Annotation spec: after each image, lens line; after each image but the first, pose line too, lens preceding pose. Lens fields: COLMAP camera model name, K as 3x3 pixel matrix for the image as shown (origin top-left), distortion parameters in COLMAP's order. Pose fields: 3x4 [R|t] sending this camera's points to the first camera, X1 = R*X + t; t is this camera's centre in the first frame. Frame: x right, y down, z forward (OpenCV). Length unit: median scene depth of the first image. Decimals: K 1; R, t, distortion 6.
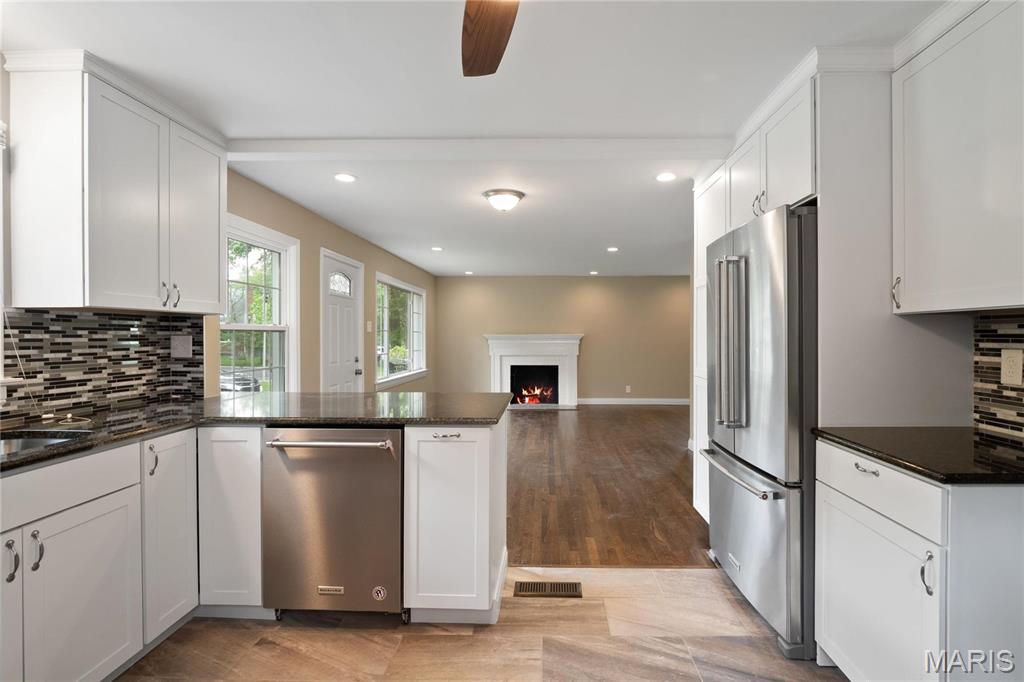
lens RADIAL K [[481.8, 0, 527.8], [0, 481.8, 336.9], [0, 0, 1]] dist [0.001560, 0.000118]
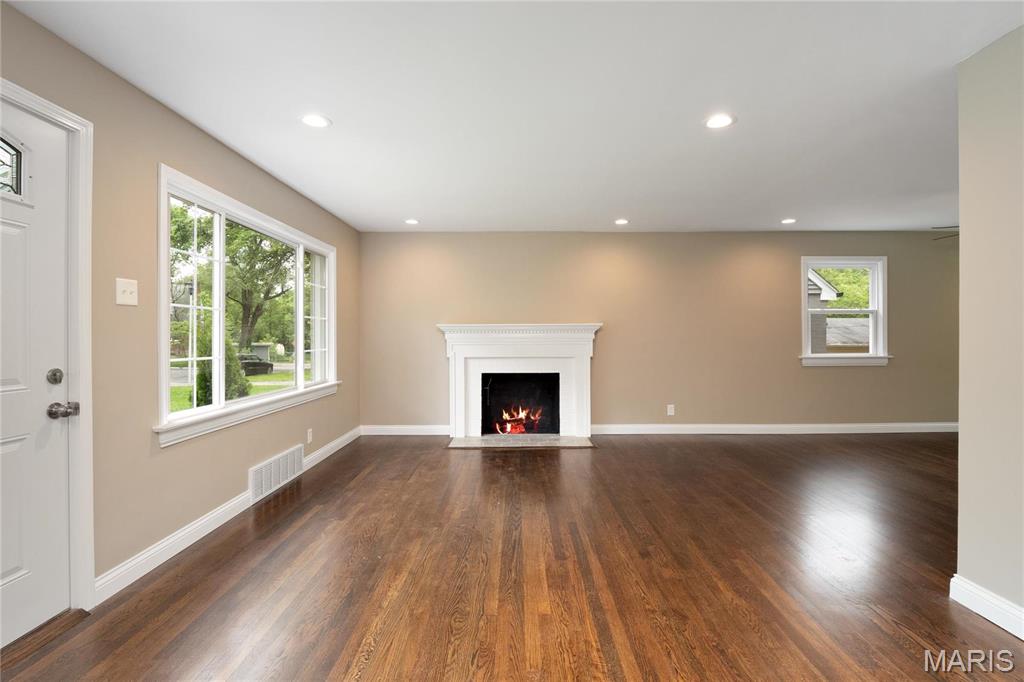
lens RADIAL K [[479.5, 0, 511.8], [0, 479.5, 336.6], [0, 0, 1]] dist [-0.016404, -0.000201]
pose [[0.999418, -0.008467, 0.033036, -0.065828], [0.008423, 0.999963, 0.001488, 0.040774], [-0.033047, -0.001209, 0.999453, 1.467510]]
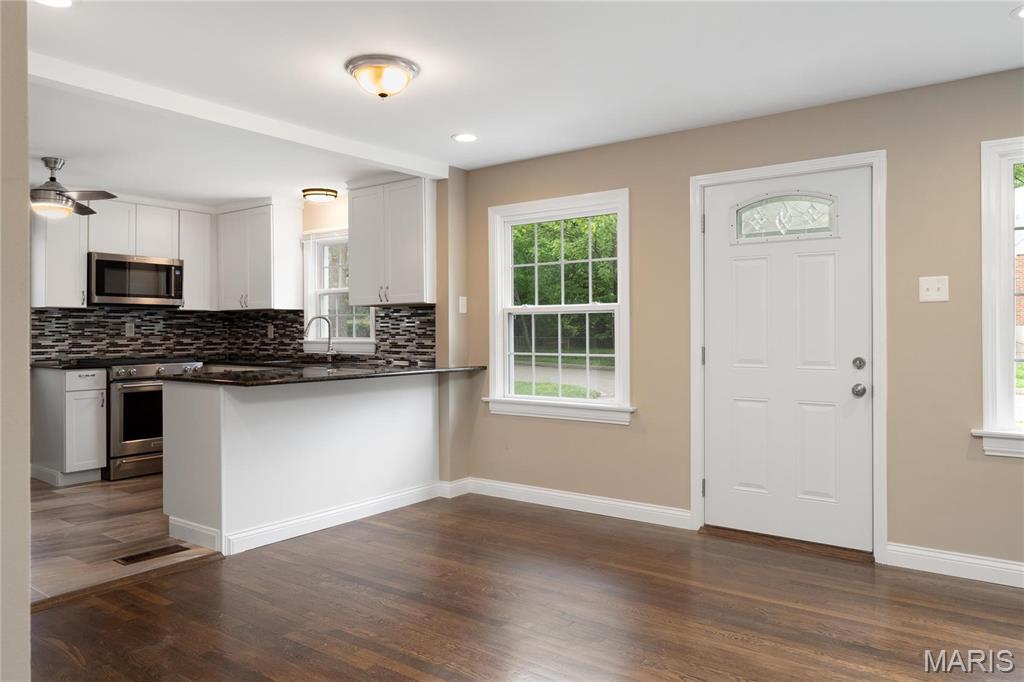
lens RADIAL K [[714.5, 0, 515.7], [0, 714.5, 322.1], [0, 0, 1]] dist [-0.001323, -0.000975]
pose [[-0.564251, -0.005425, -0.825585, 0.900306], [0.002480, 0.999963, -0.008266, 0.024471], [0.825599, -0.006711, -0.564217, 2.560579]]
